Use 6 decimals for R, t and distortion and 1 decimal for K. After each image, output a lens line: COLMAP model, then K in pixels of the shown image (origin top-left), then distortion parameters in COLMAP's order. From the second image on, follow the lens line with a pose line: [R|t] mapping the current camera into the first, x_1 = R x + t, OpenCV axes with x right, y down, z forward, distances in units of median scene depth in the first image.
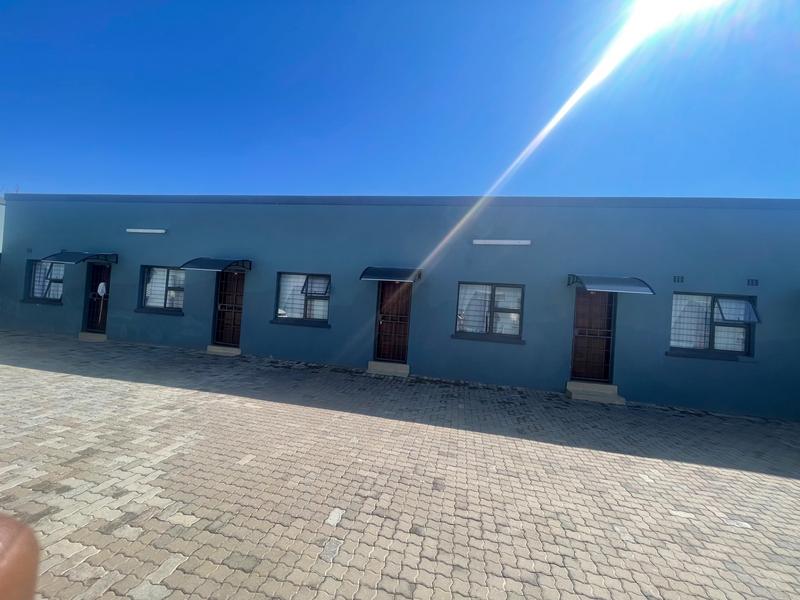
lens RADIAL K [[320.1, 0, 401.2], [0, 320.1, 298.2], [0, 0, 1]] dist [-0.007836, 0.000373]
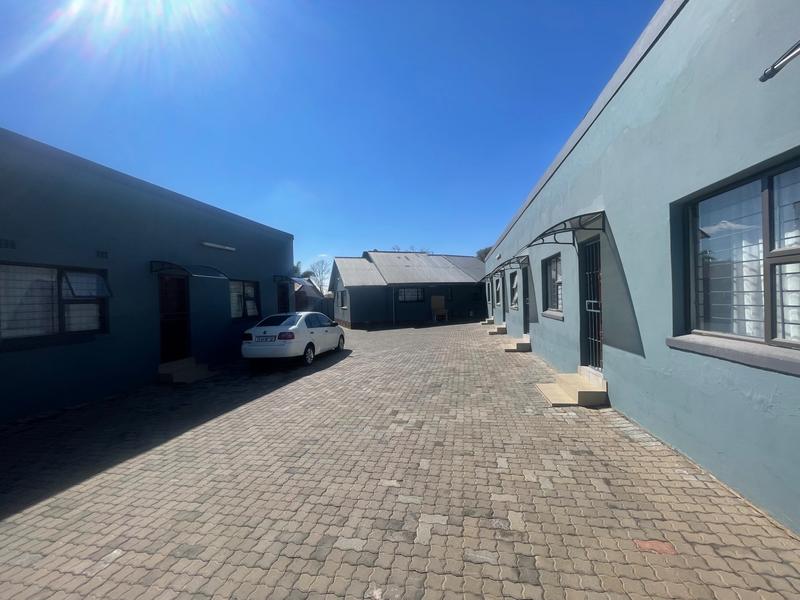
lens RADIAL K [[320.1, 0, 400.5], [0, 320.1, 303.3], [0, 0, 1]] dist [-0.007836, 0.000373]
pose [[-0.010507, -0.082591, 0.996528, 0.146945], [0.003790, 0.996573, 0.082635, 0.018903], [-0.999938, 0.004645, -0.010158, 0.124924]]
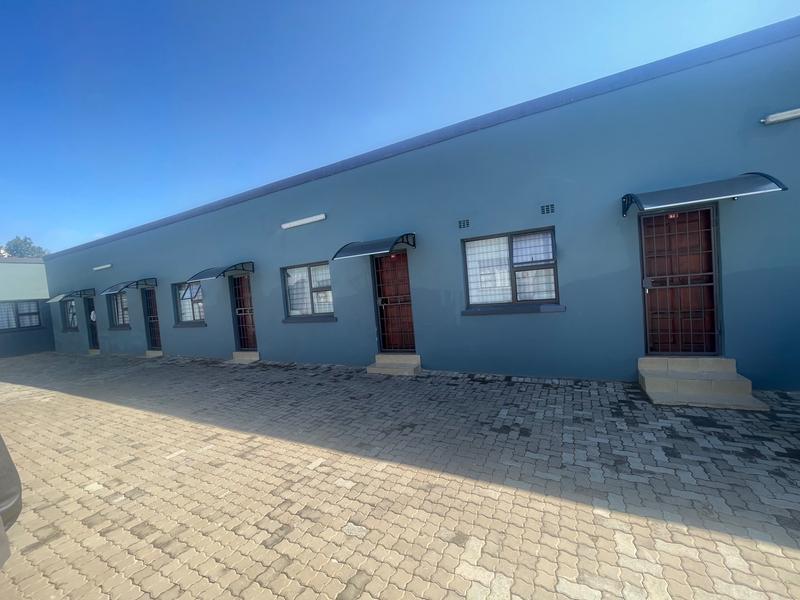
lens RADIAL K [[320.1, 0, 401.5], [0, 320.1, 303.5], [0, 0, 1]] dist [-0.007836, 0.000373]
pose [[0.951617, -0.136467, -0.275322, 0.921148], [0.155184, 0.986754, 0.047277, 0.082385], [0.265223, -0.087715, 0.960189, 0.136391]]
